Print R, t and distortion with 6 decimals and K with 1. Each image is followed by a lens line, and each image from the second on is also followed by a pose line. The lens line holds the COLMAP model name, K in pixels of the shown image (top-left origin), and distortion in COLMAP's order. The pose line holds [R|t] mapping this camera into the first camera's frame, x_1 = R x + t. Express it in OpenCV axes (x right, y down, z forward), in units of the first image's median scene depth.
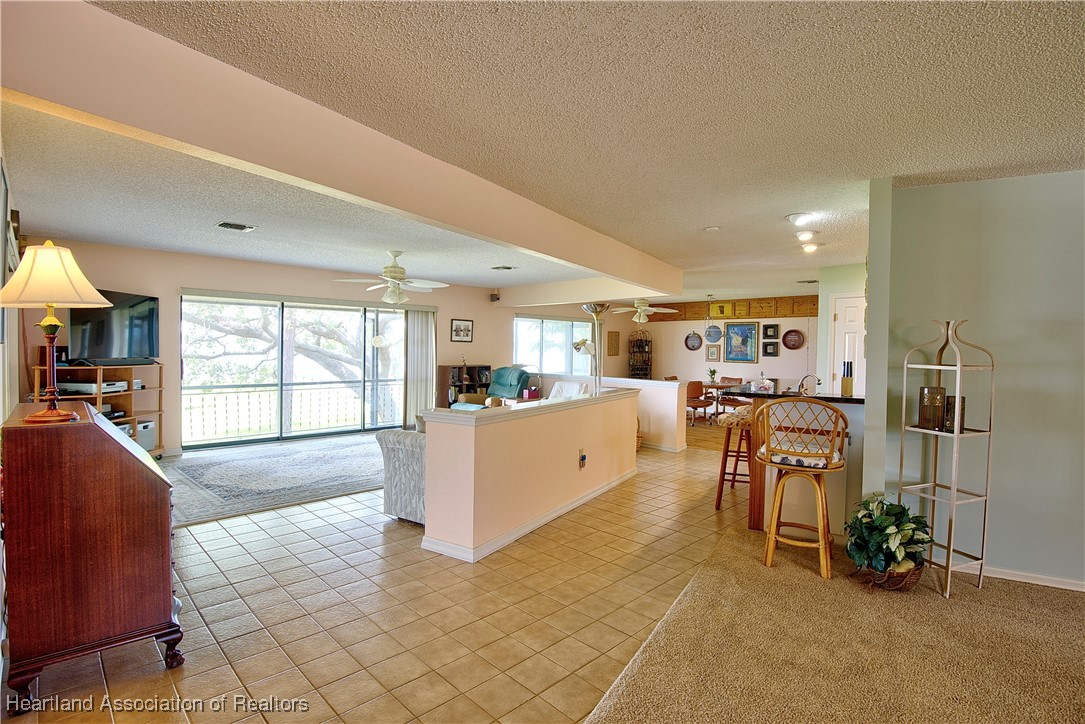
lens RADIAL K [[517.6, 0, 549.6], [0, 517.6, 360.5], [0, 0, 1]] dist [-0.005708, -0.018398]
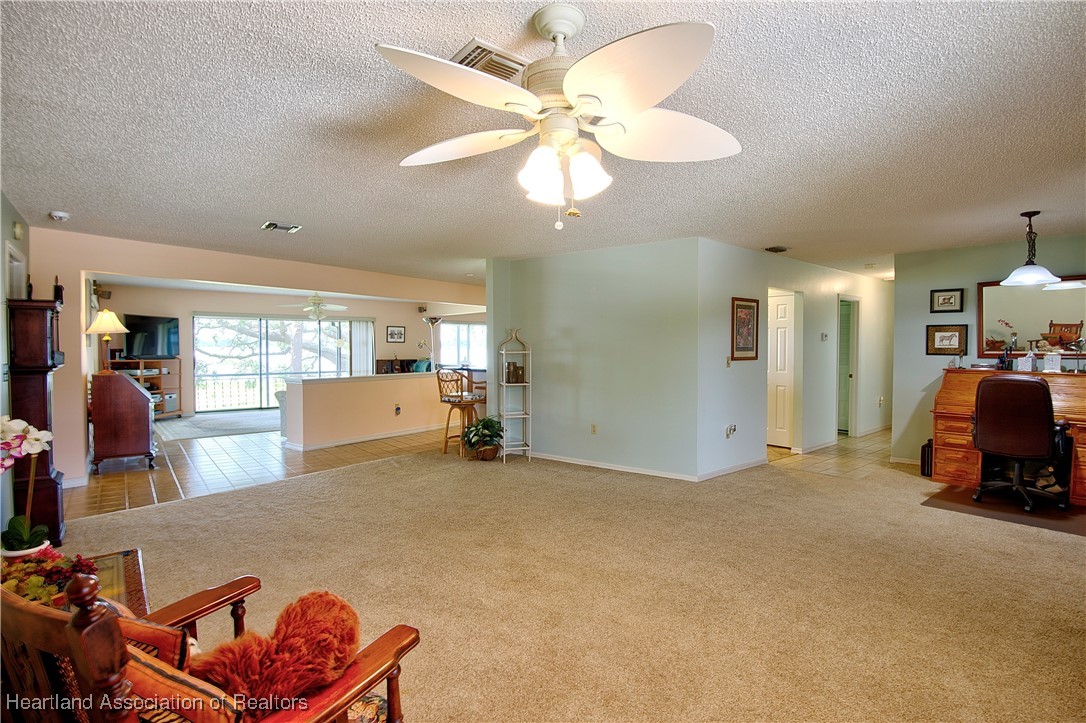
lens RADIAL K [[518.1, 0, 550.1], [0, 518.1, 360.0], [0, 0, 1]] dist [-0.005708, -0.018398]
pose [[0.995873, -0.011702, -0.090000, 0.409622], [0.011845, 0.999929, 0.001051, 0.015964], [0.089981, -0.002113, 0.995941, -0.381835]]
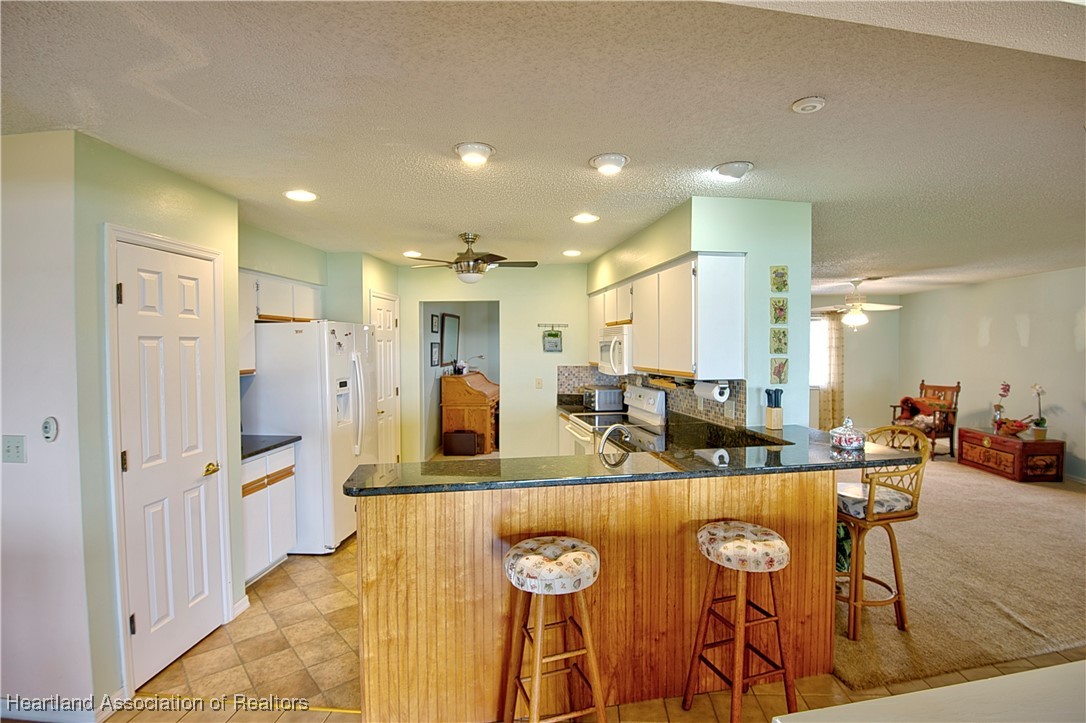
lens RADIAL K [[518.1, 0, 550.1], [0, 518.1, 360.0], [0, 0, 1]] dist [-0.005708, -0.018398]
pose [[-0.658519, -0.034807, 0.751758, 0.074600], [0.011087, 0.998373, 0.055938, -0.043045], [-0.752482, 0.045171, -0.657062, 0.804417]]
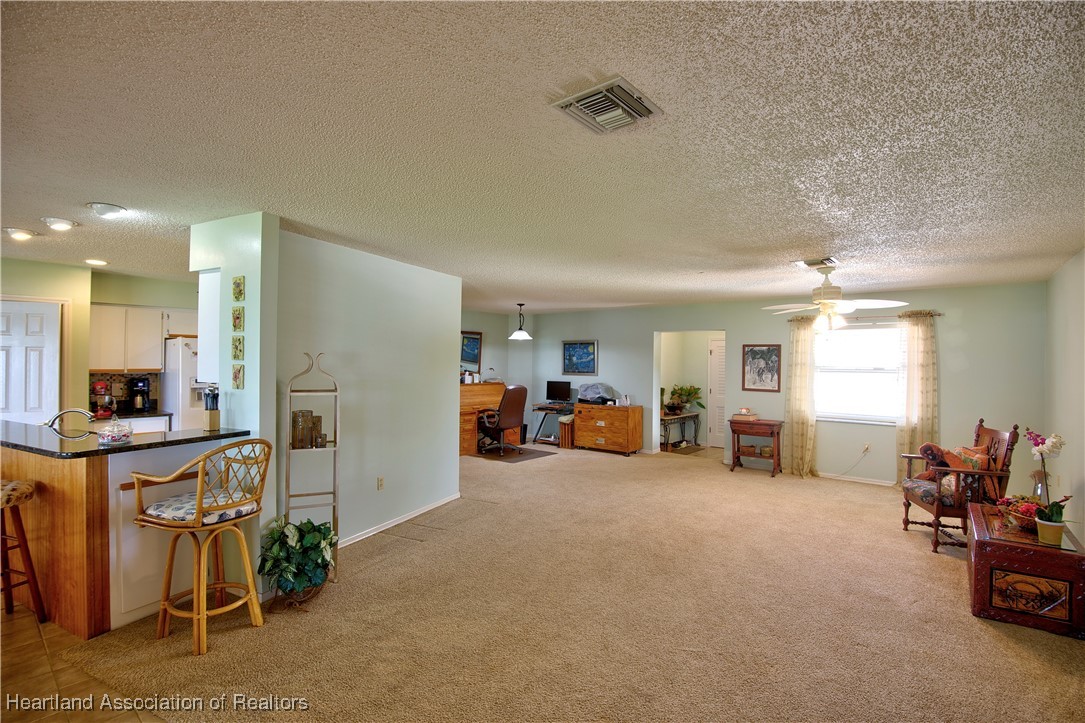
lens RADIAL K [[497.6, 0, 546.9], [0, 497.6, 358.8], [0, 0, 1]] dist [-0.014123, -0.015186]
pose [[-0.098315, -0.010681, 0.995098, -0.154133], [0.013239, 0.999840, 0.012040, -0.026763], [-0.995067, 0.014357, -0.098158, 0.212494]]
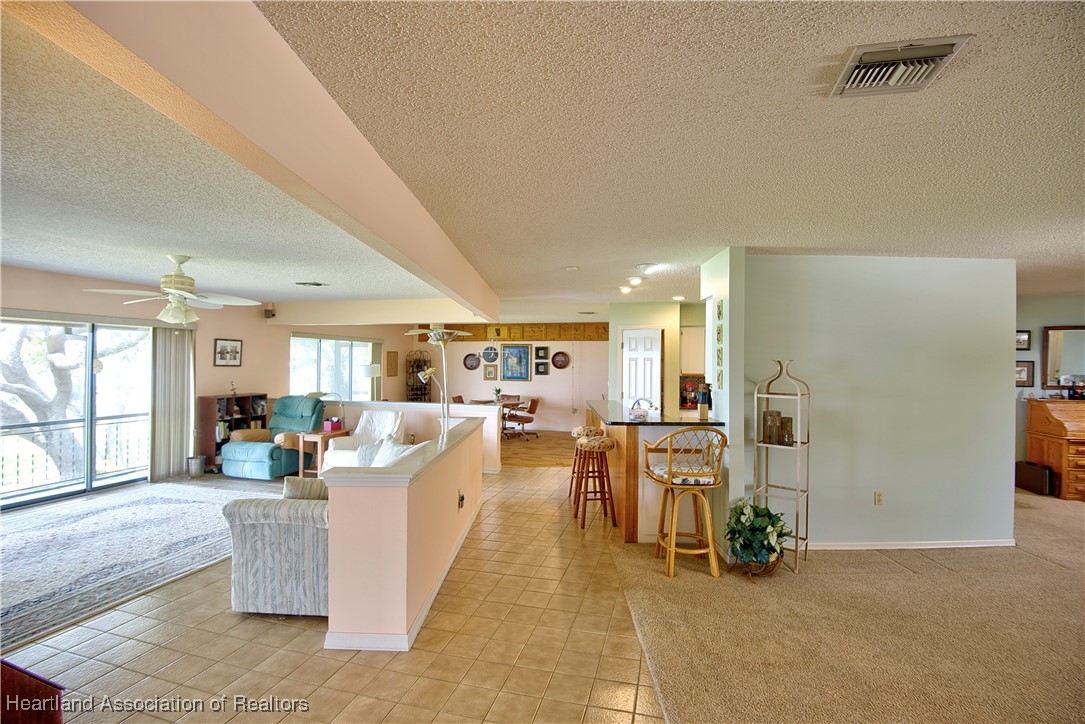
lens RADIAL K [[497.6, 0, 546.9], [0, 497.6, 359.3], [0, 0, 1]] dist [-0.014123, -0.015186]
pose [[0.863886, -0.004278, 0.503669, -0.142809], [0.017799, 0.999599, -0.022039, -0.023401], [-0.503373, 0.028004, 0.863616, 0.074687]]
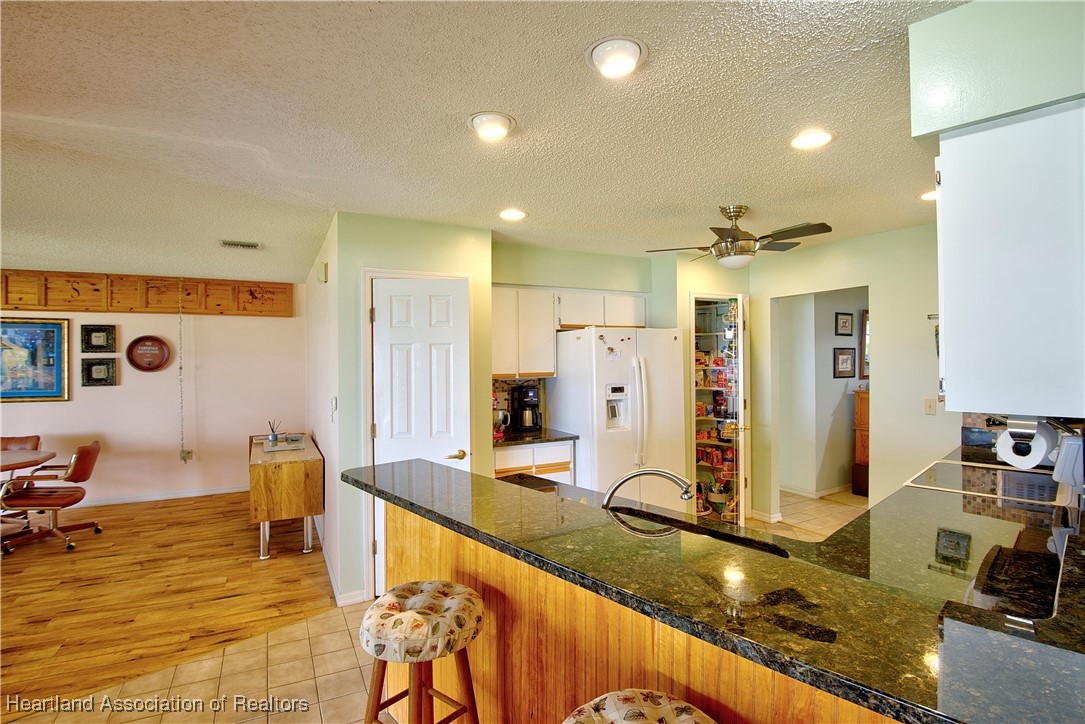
lens RADIAL K [[517.6, 0, 549.6], [0, 517.6, 360.5], [0, 0, 1]] dist [-0.005708, -0.018398]
pose [[0.287795, -0.019869, 0.957486, 0.086722], [0.035999, 0.999303, 0.009917, -0.029199], [-0.957015, 0.031614, 0.288310, 0.546000]]
